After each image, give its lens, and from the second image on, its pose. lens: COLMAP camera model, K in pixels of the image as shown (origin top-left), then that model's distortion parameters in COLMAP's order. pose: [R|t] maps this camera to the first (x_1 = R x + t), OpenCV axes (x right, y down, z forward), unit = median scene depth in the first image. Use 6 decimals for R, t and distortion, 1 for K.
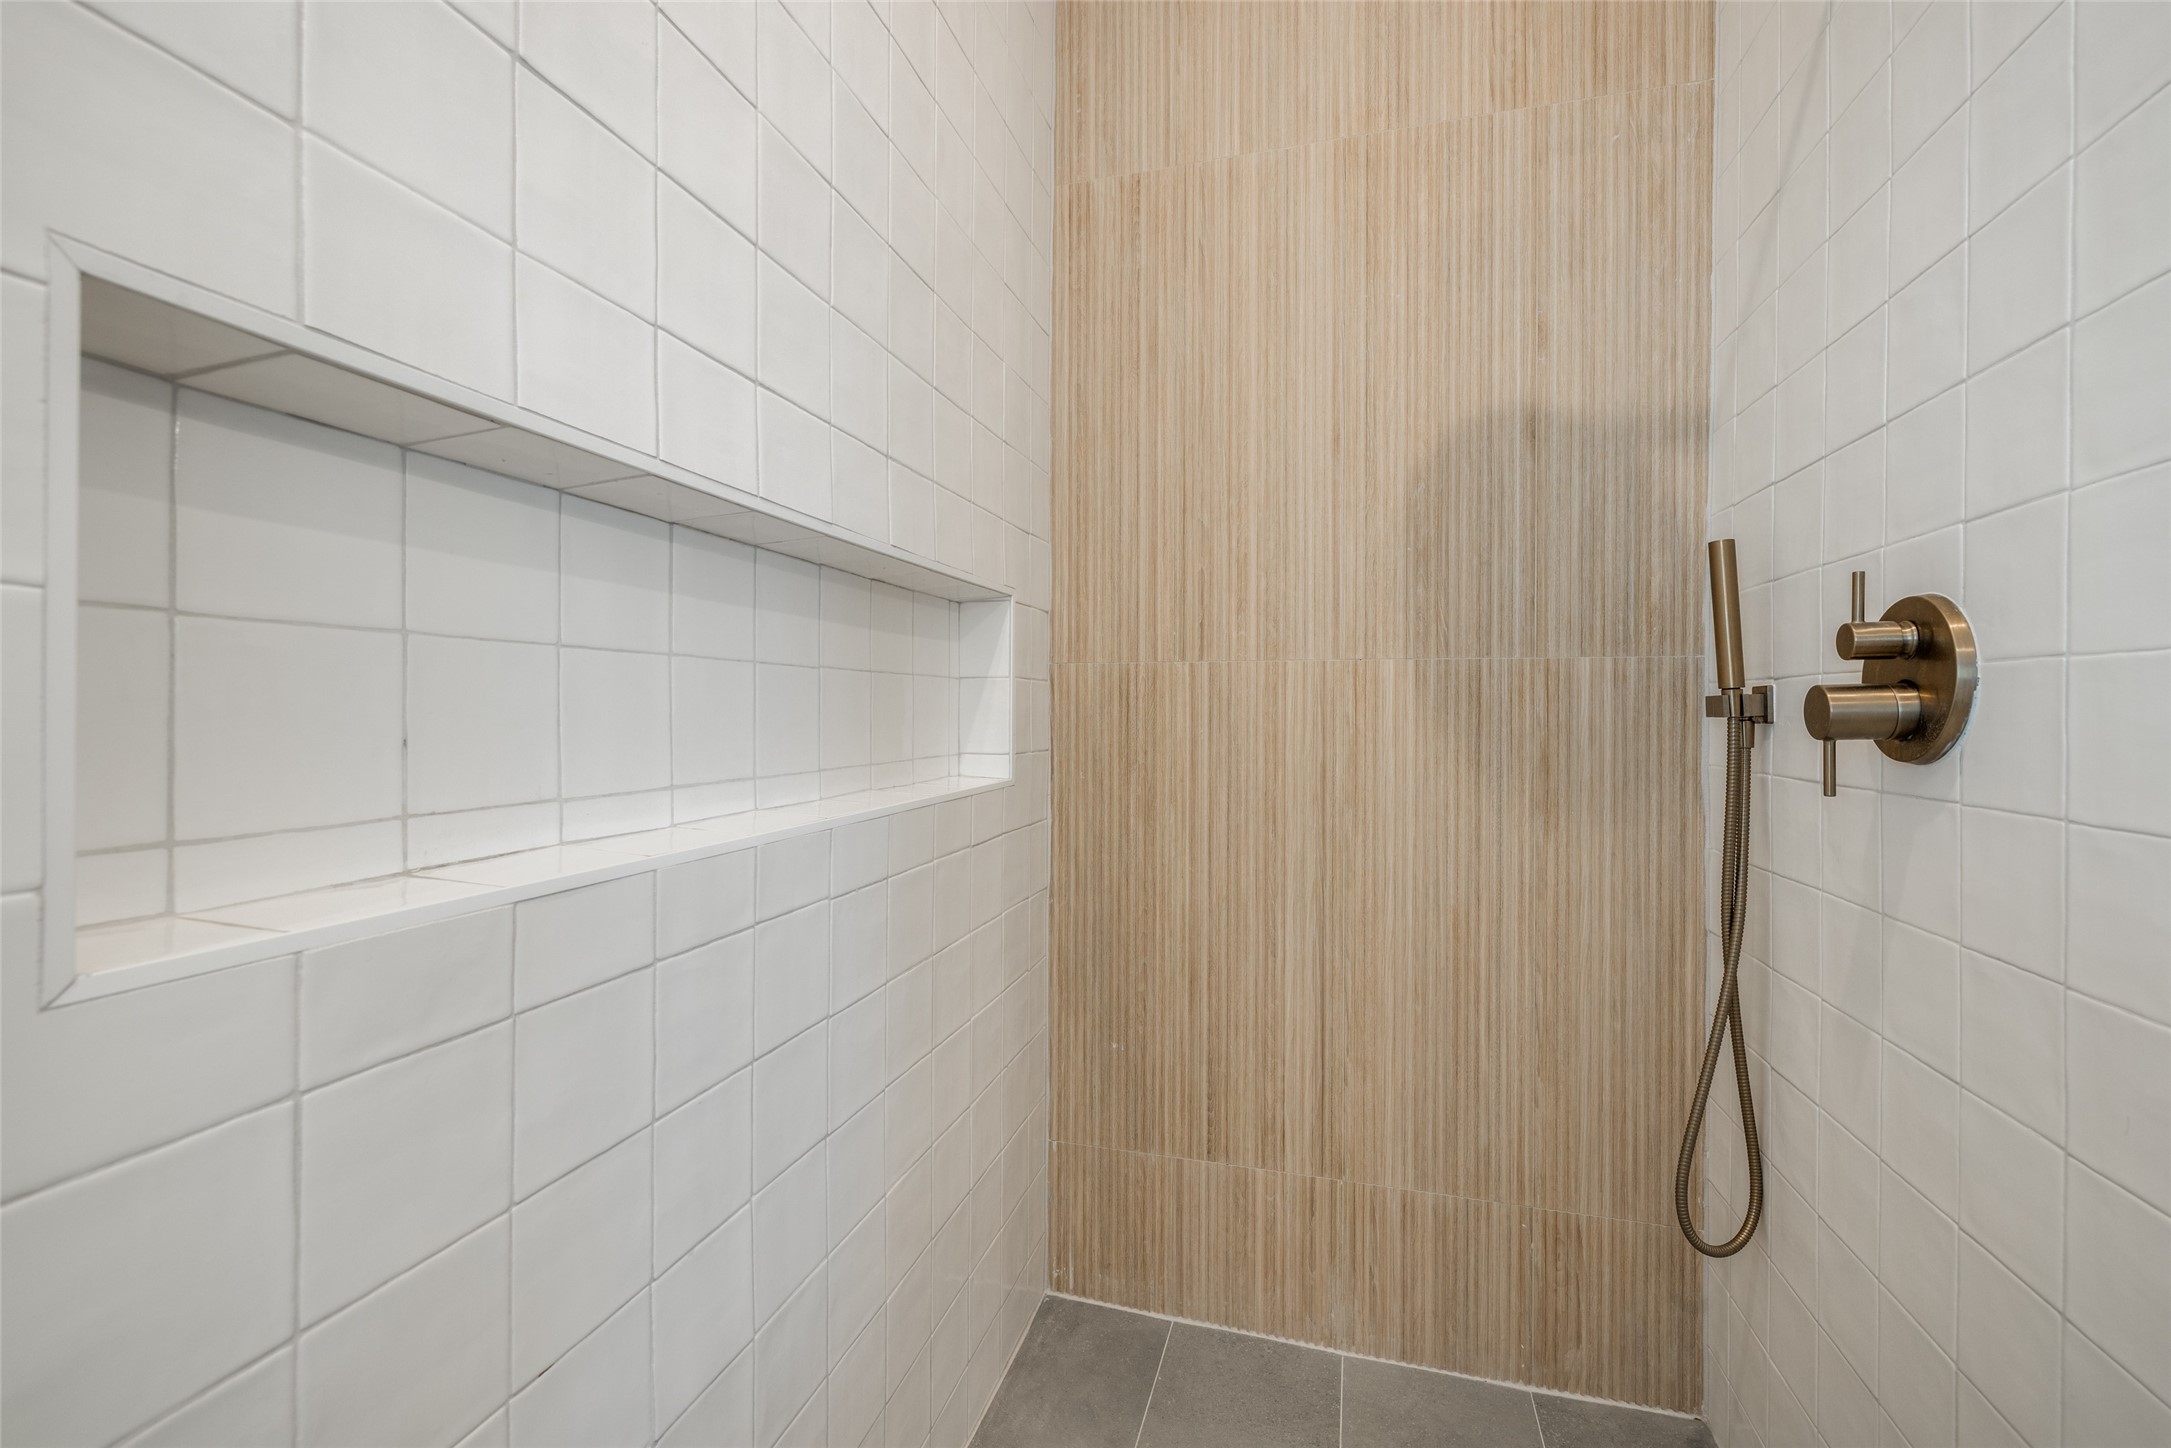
lens RADIAL K [[923.2, 0, 1087.5], [0, 923.2, 719.6], [0, 0, 1]] dist [-0.002900, 0.001465]
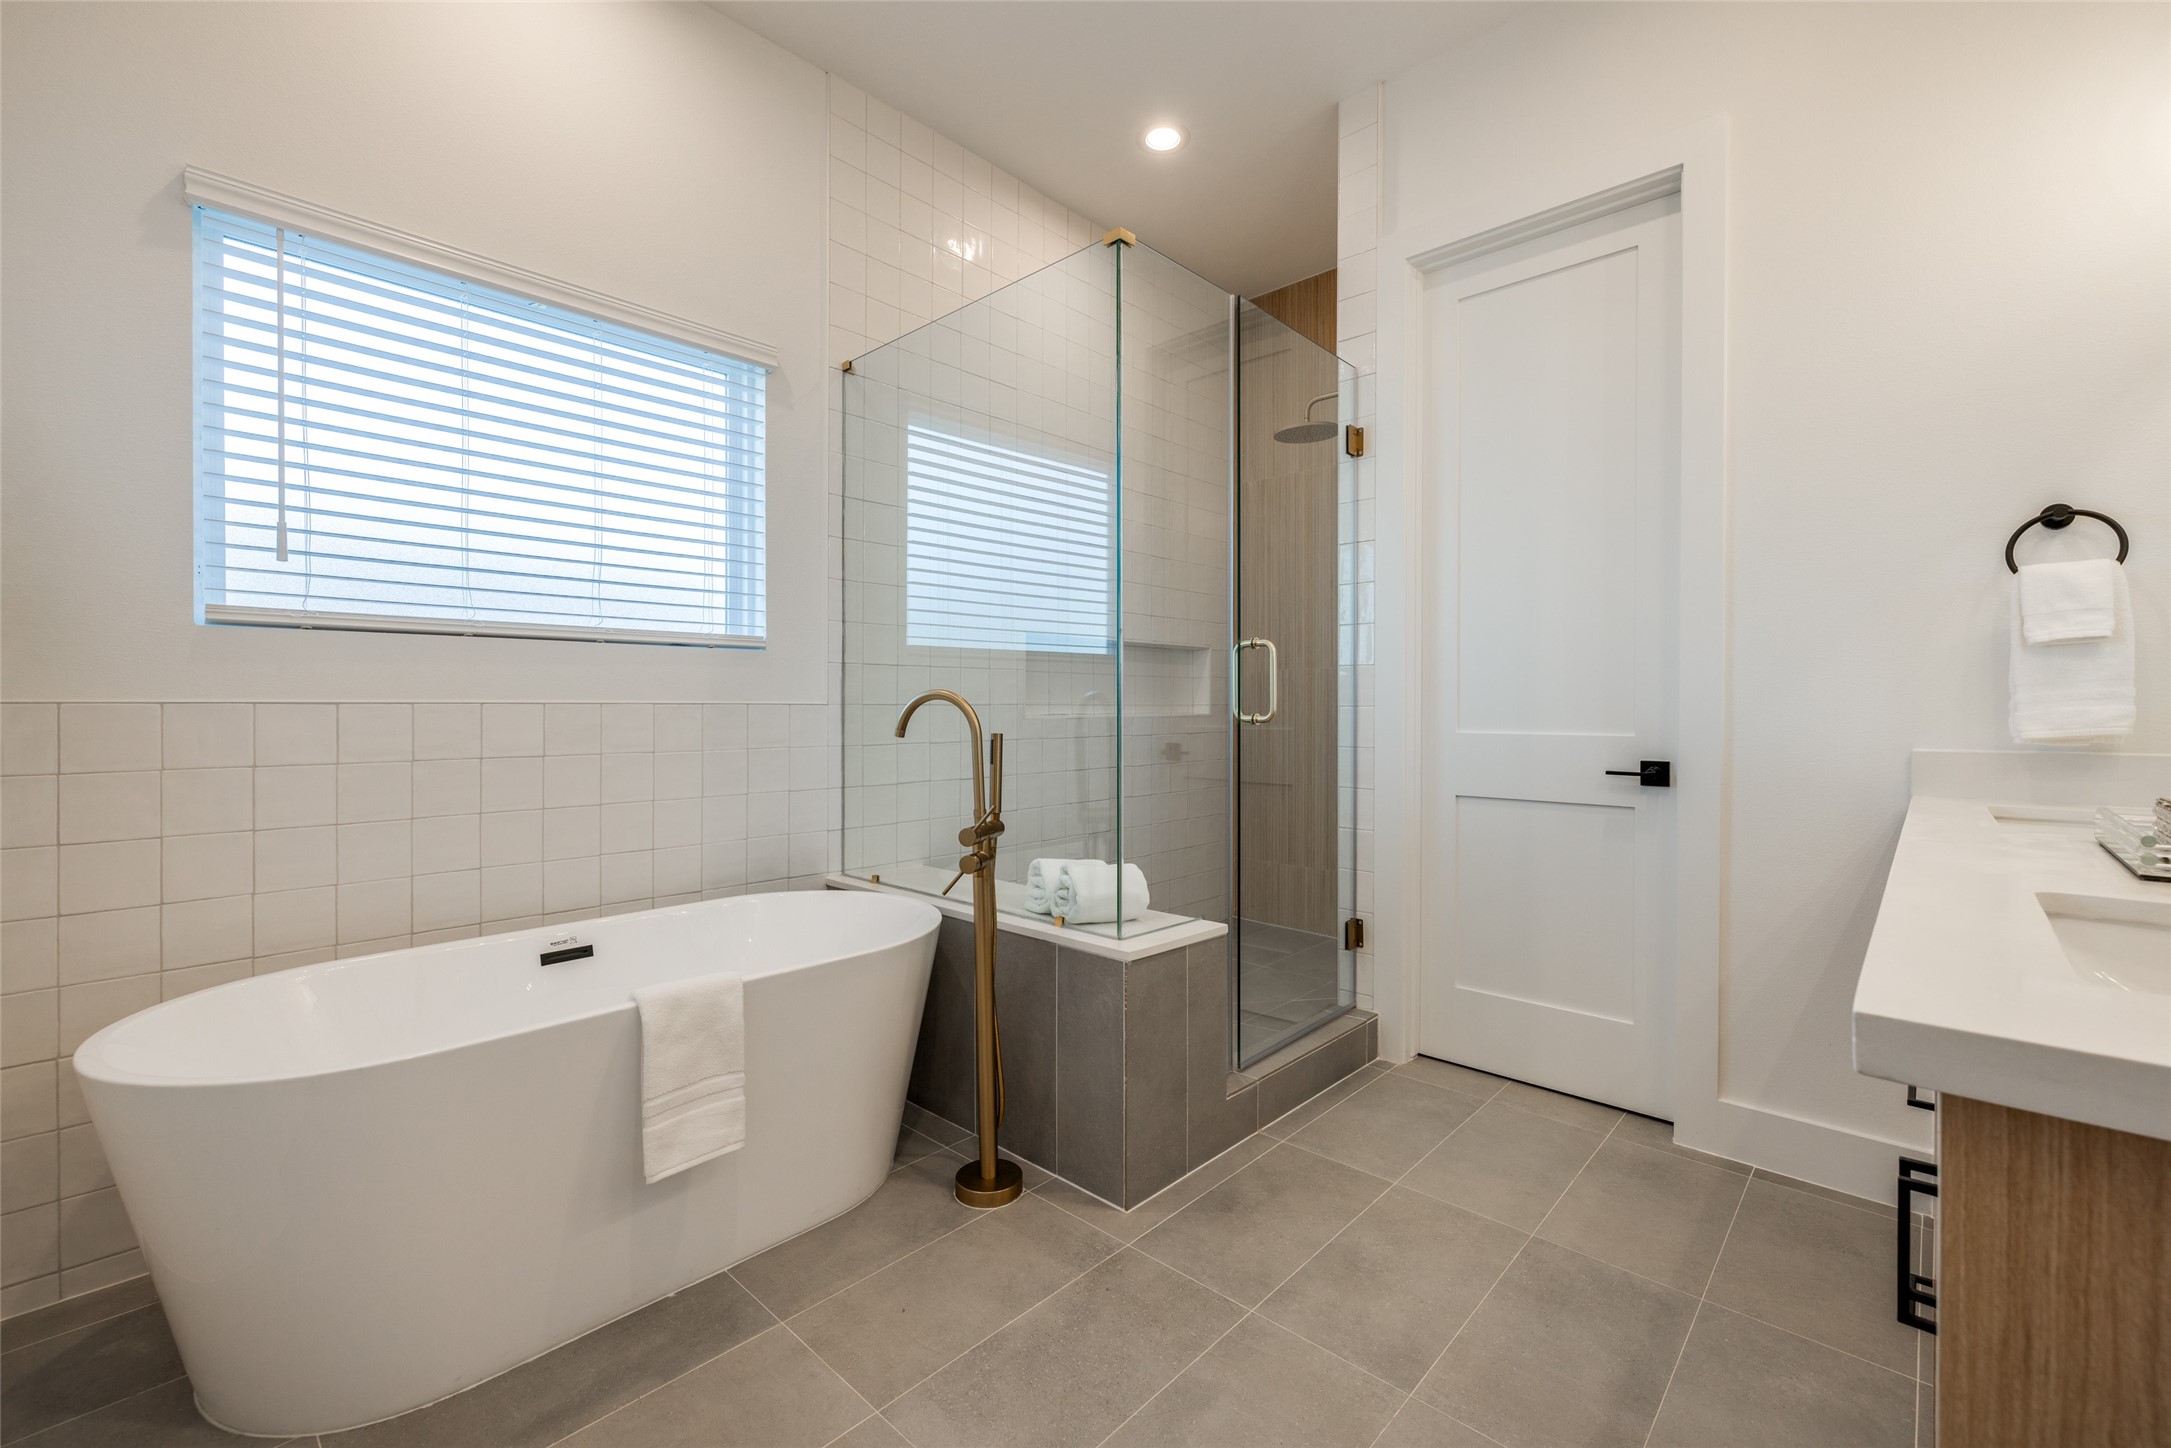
lens RADIAL K [[923.2, 0, 1092.2], [0, 923.2, 714.9], [0, 0, 1]] dist [-0.002900, 0.001465]
pose [[0.889413, -0.000855, -0.457104, 0.824068], [0.001278, 0.999999, 0.000617, 0.060922], [0.457103, -0.001133, 0.889413, -1.538417]]
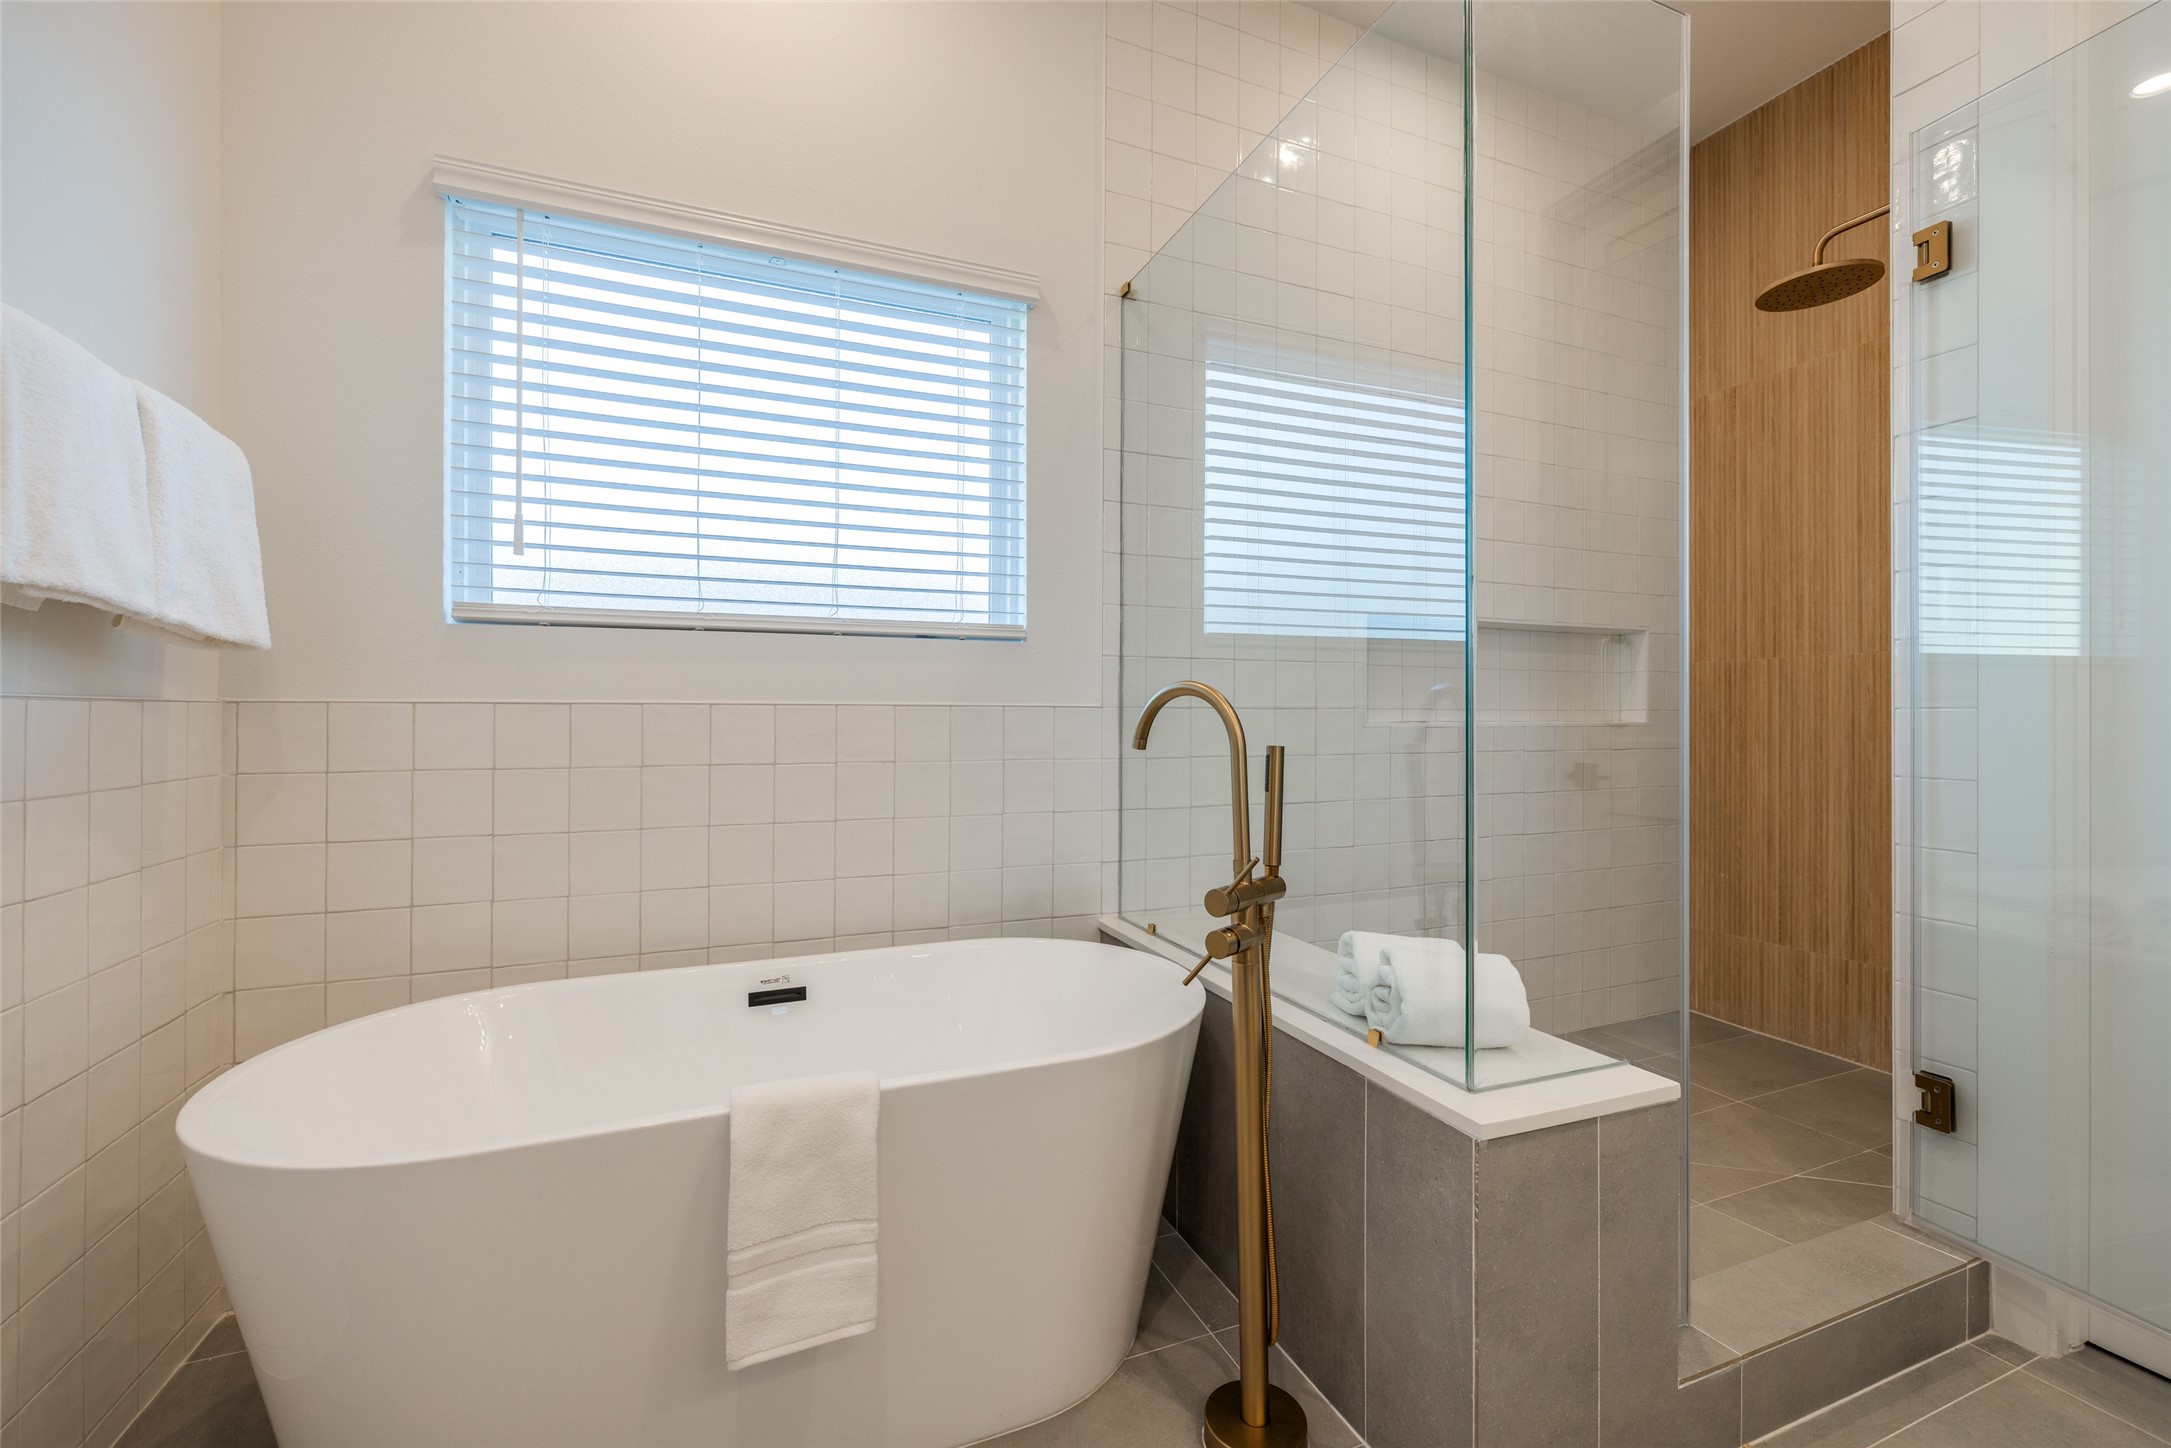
lens RADIAL K [[923.2, 0, 1087.0], [0, 923.2, 713.7], [0, 0, 1]] dist [-0.002900, 0.001465]
pose [[0.626409, -0.006134, -0.779470, 0.674672], [-0.004023, 0.999930, -0.011103, 0.067922], [0.779484, 0.010091, 0.626341, -1.117881]]
